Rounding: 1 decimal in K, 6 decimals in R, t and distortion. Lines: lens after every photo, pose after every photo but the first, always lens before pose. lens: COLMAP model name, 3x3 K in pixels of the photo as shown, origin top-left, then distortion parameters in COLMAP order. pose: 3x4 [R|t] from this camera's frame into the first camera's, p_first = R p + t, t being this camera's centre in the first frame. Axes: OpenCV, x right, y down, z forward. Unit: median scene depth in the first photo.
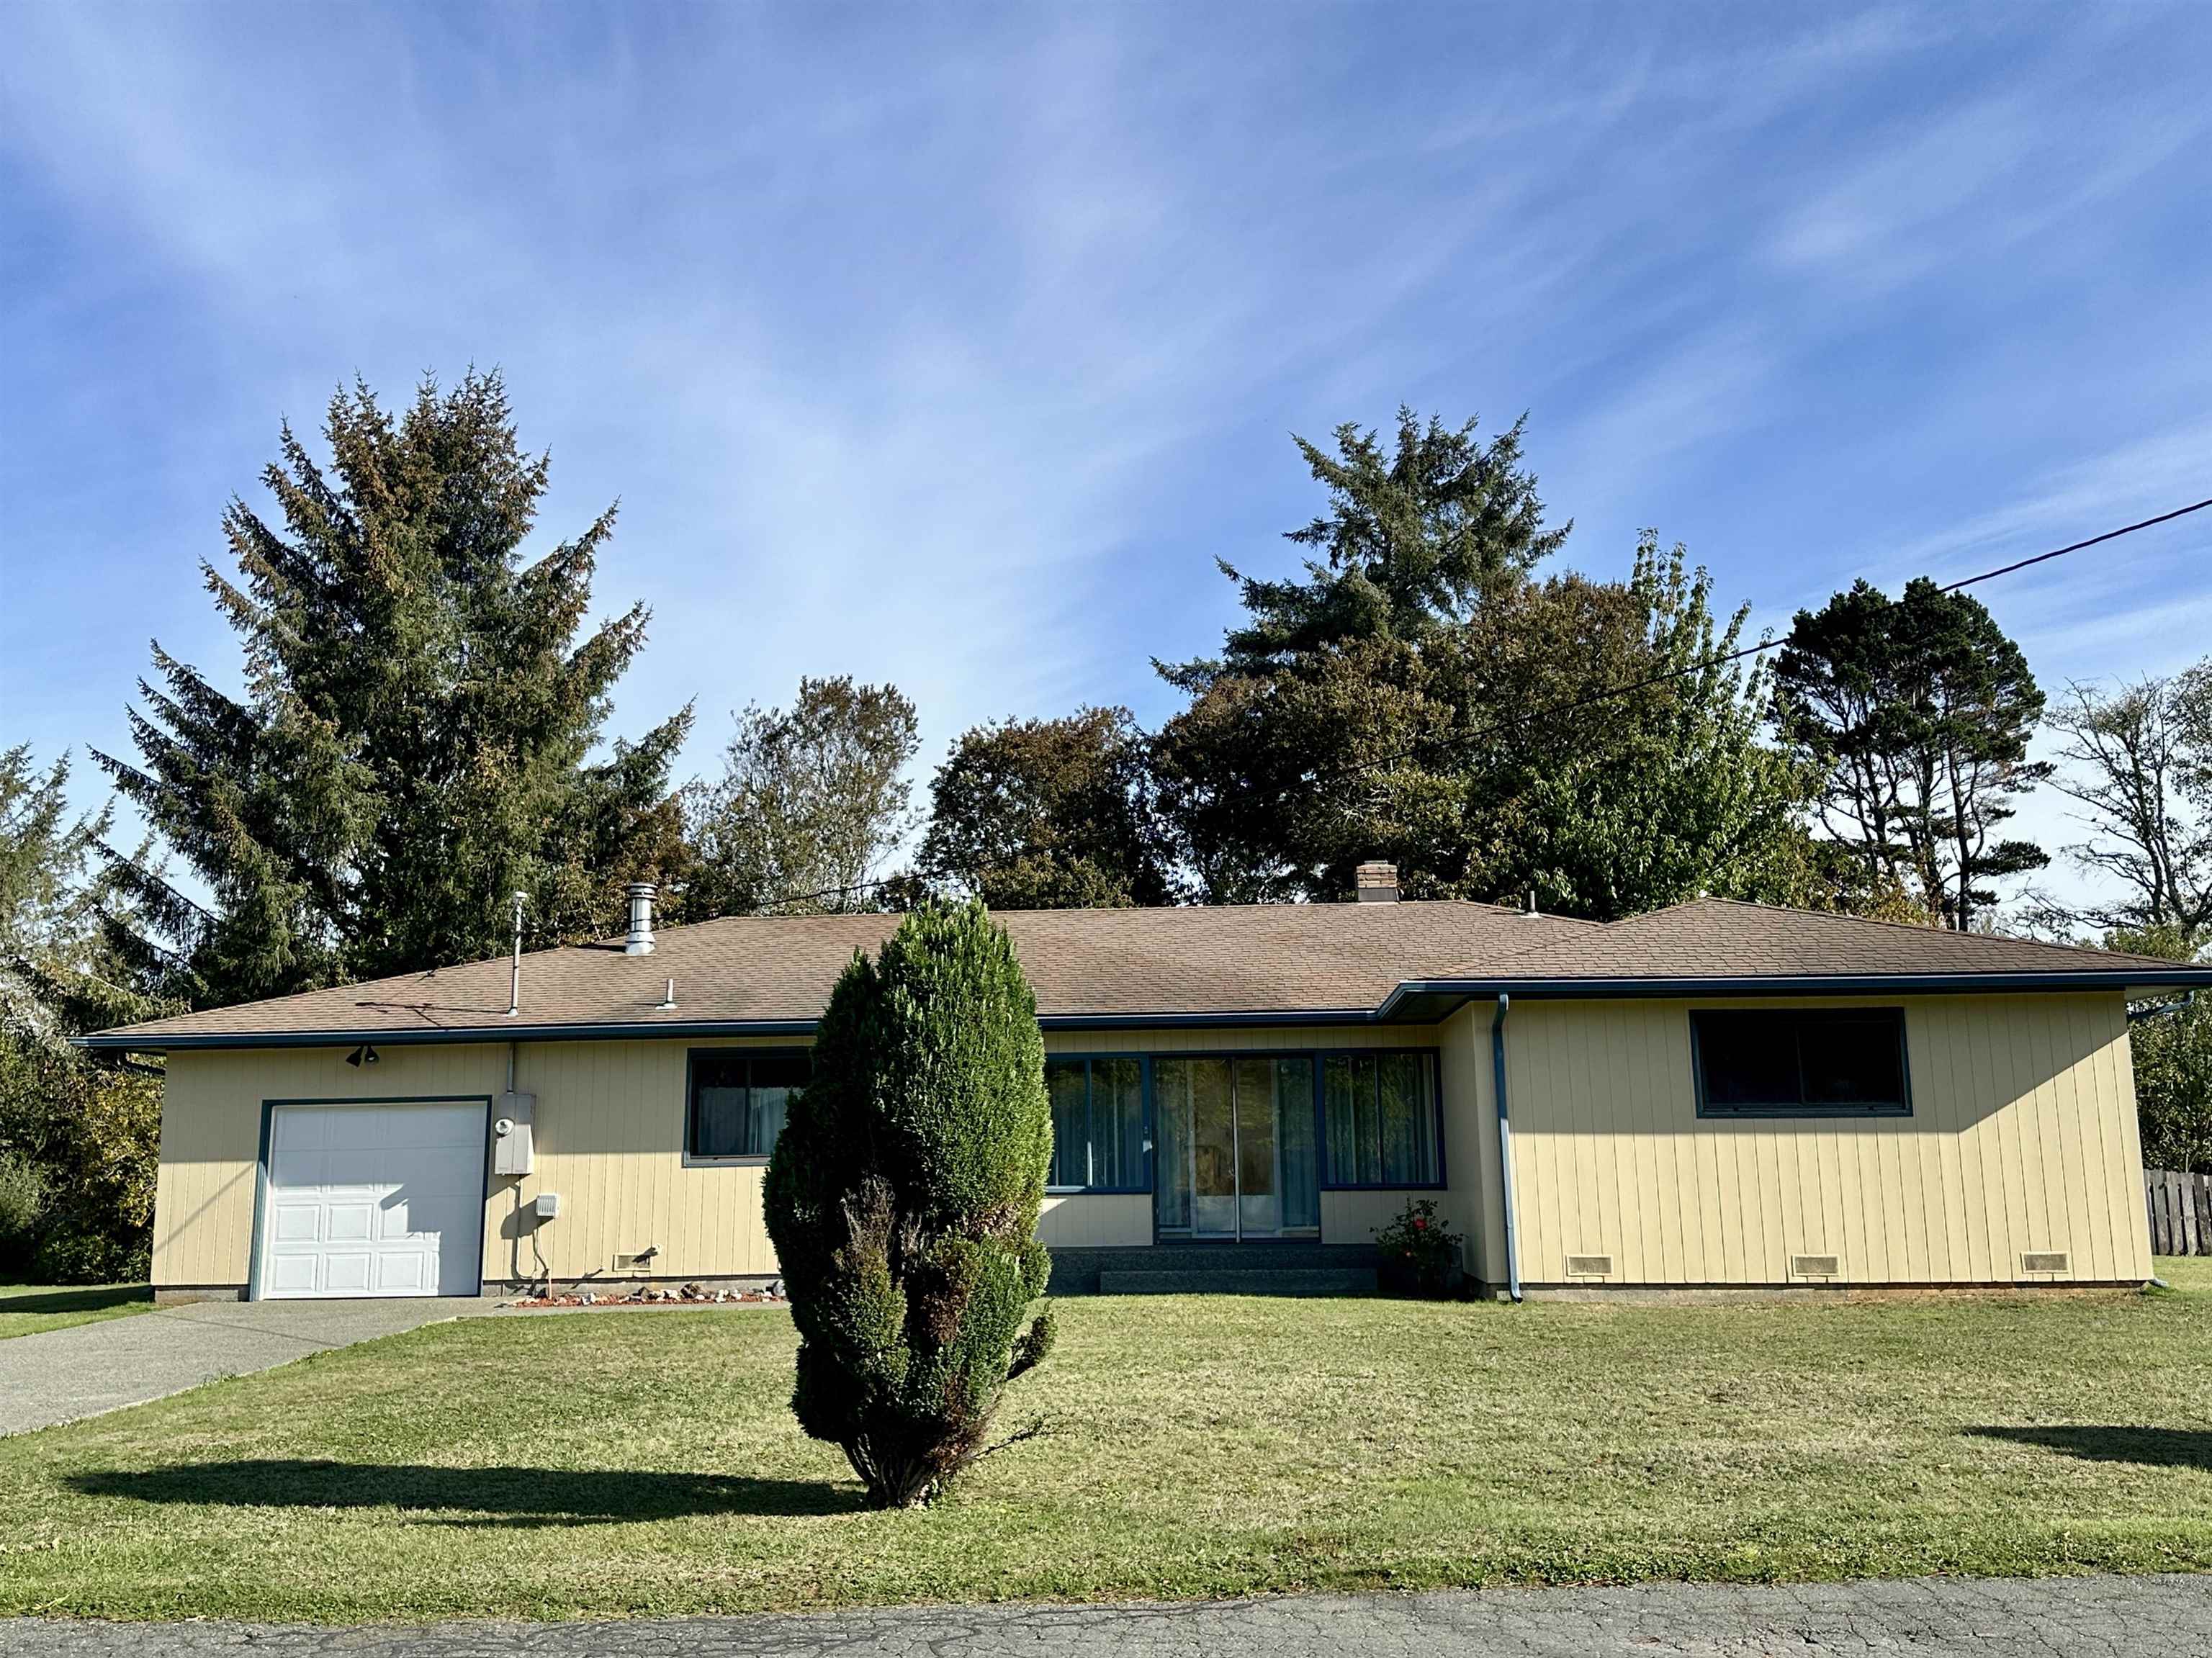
lens RADIAL K [[1755.4, 0, 1110.1], [0, 1755.4, 841.6], [0, 0, 1]] dist [0.046838, -0.019472]
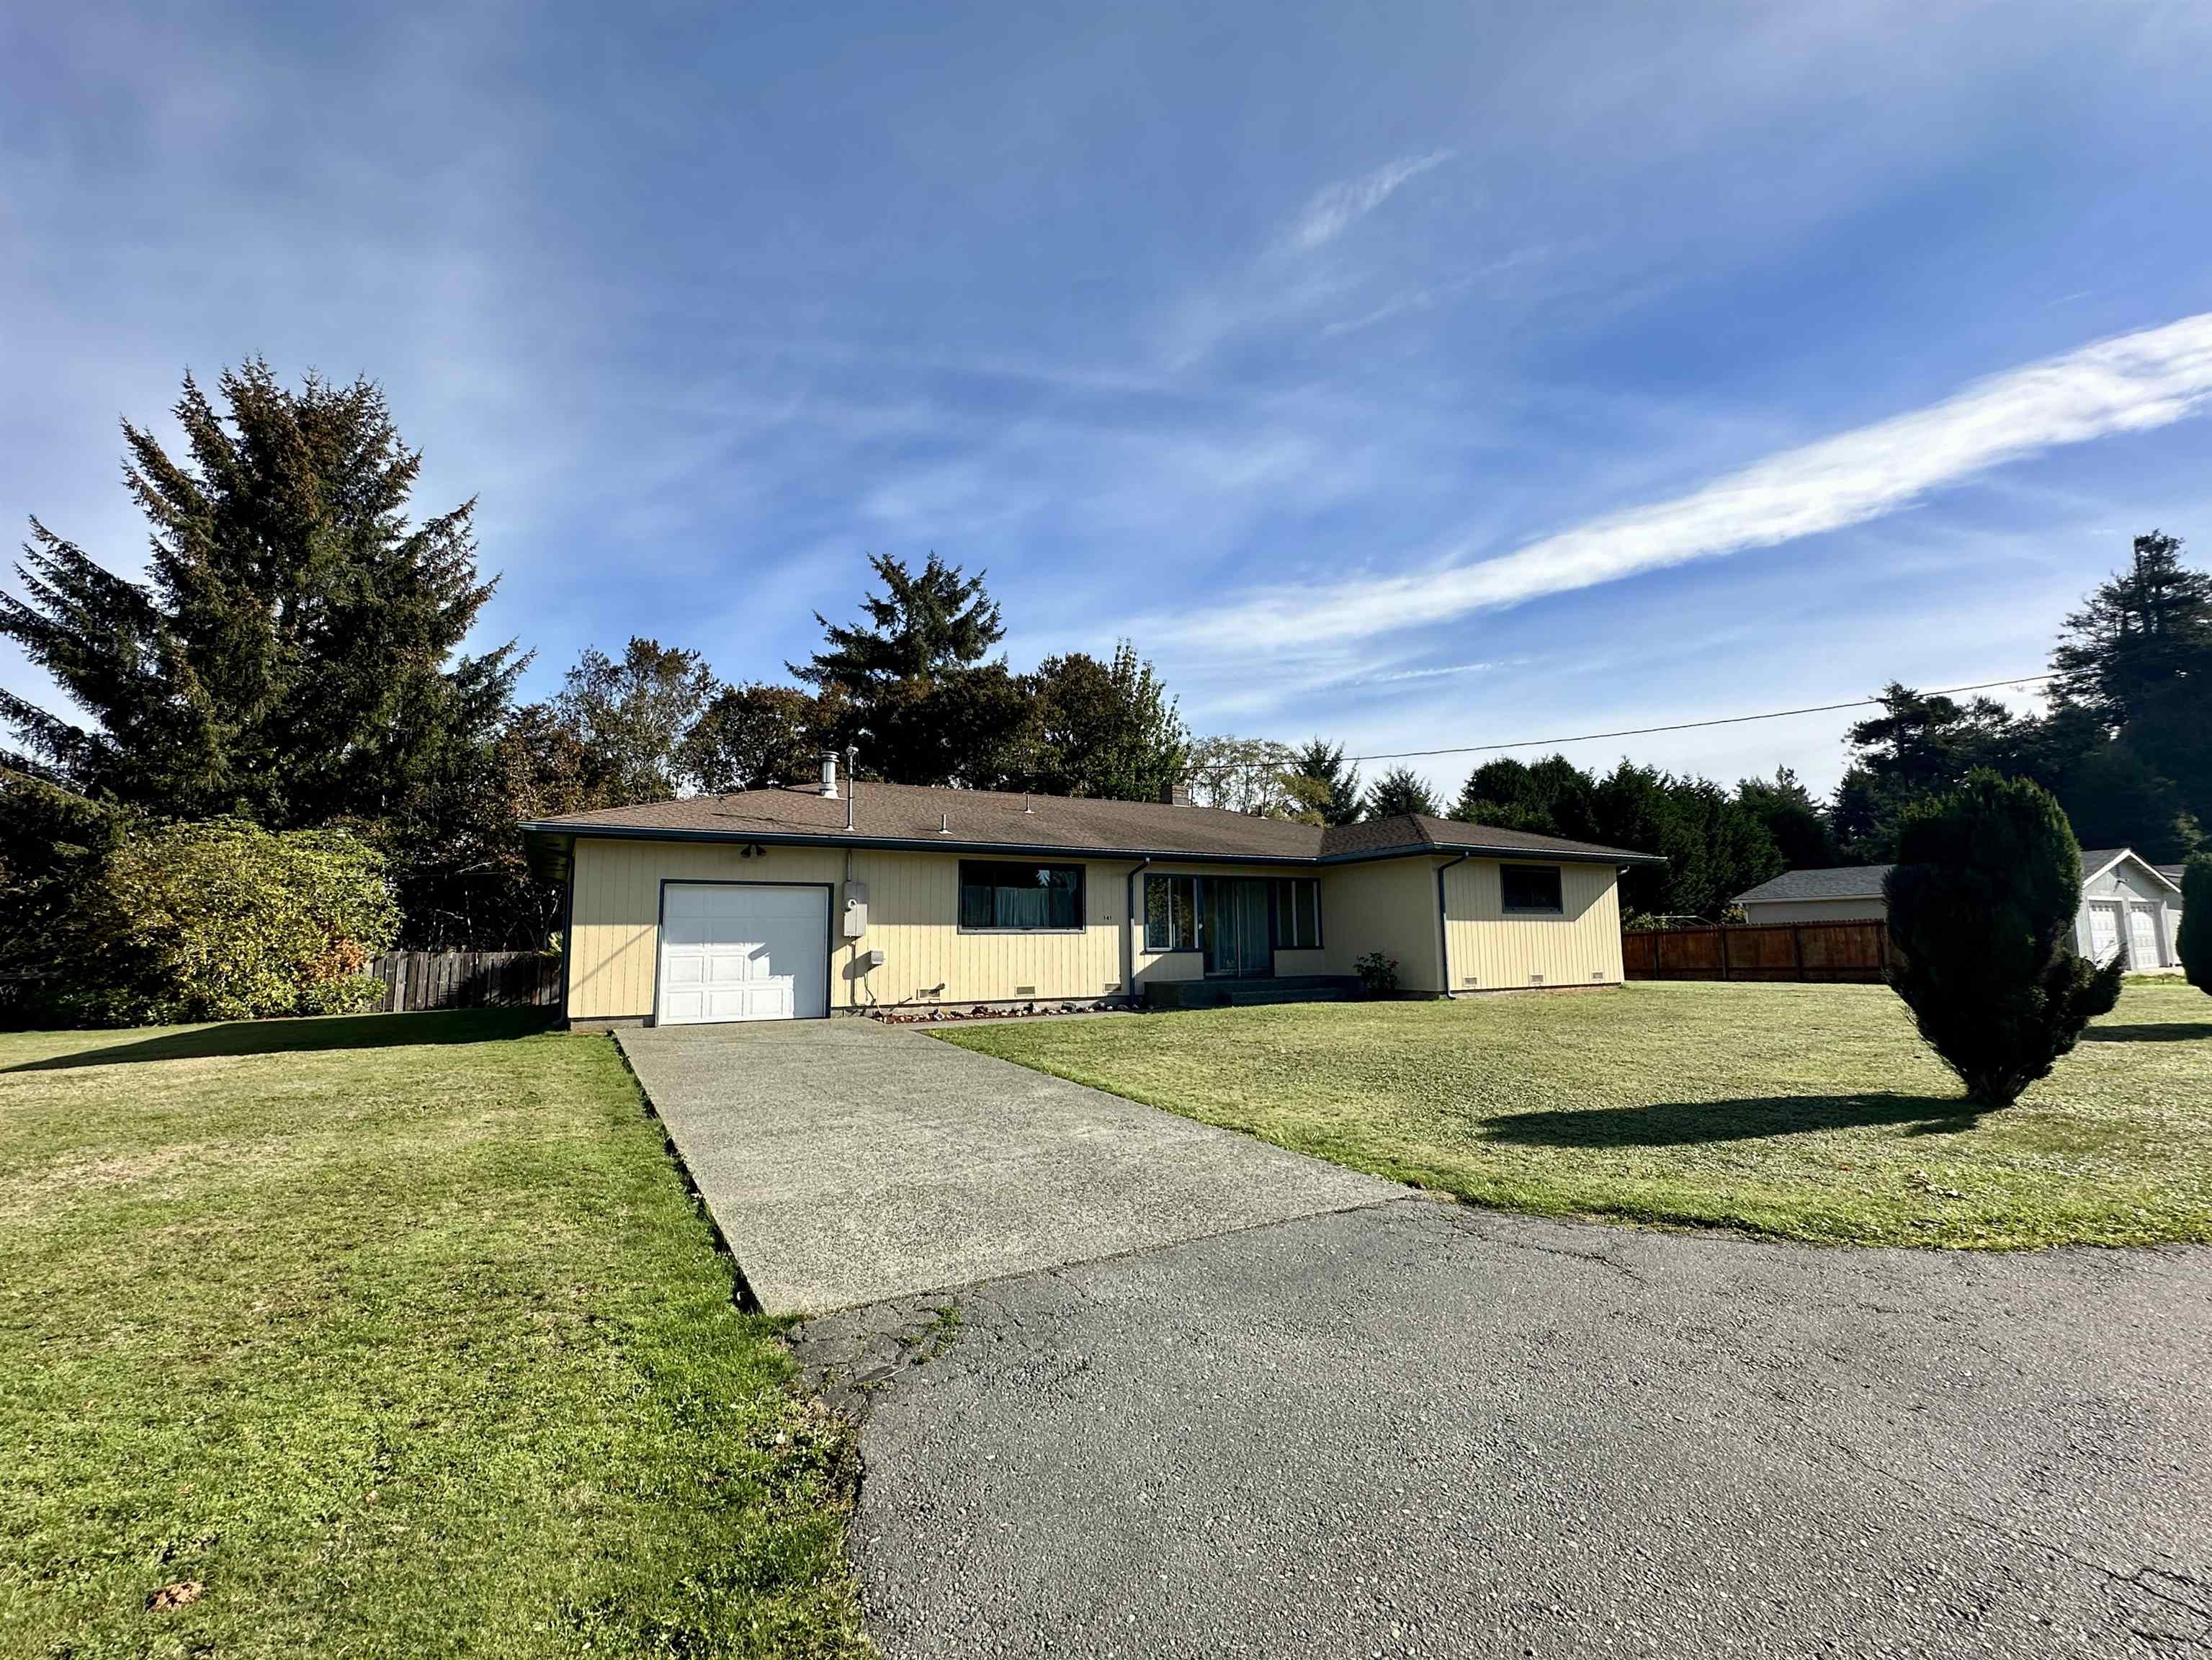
lens RADIAL K [[877.3, 0, 1105.7], [0, 877.3, 826.4], [0, 0, 1]] dist [-0.003840, 0.000136]
pose [[0.864093, 0.071005, 0.498299, -0.523286], [-0.092741, 0.995510, 0.018966, 0.061983], [-0.494715, -0.062601, 0.866798, 0.260368]]
